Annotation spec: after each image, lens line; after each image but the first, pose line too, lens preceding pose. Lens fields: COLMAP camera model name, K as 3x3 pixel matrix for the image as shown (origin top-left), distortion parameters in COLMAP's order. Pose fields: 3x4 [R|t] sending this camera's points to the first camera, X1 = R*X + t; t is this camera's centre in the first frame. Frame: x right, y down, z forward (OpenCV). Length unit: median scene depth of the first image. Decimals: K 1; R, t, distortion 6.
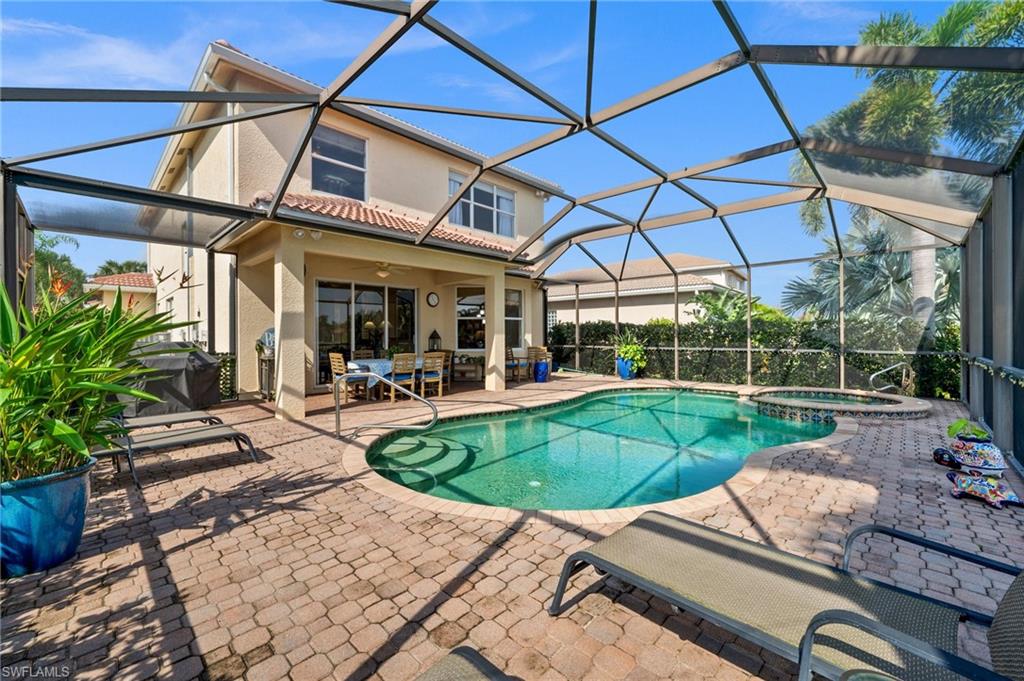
lens RADIAL K [[417.4, 0, 508.3], [0, 417.4, 335.9], [0, 0, 1]] dist [-0.000570, -0.000200]
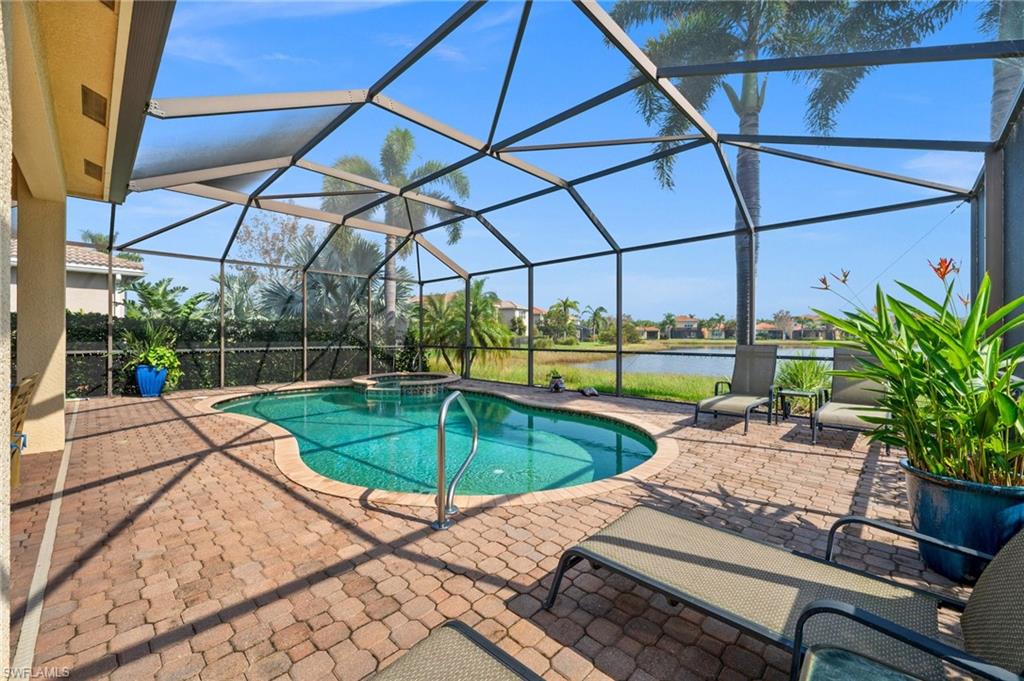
lens RADIAL K [[411.5, 0, 513.2], [0, 411.5, 343.3], [0, 0, 1]] dist [-0.000322, 0.000023]
pose [[-0.016069, -0.015441, 0.999752, -1.452661], [-0.001763, 0.999880, 0.015414, 0.011705], [-0.999869, -0.001515, -0.016095, 1.449938]]
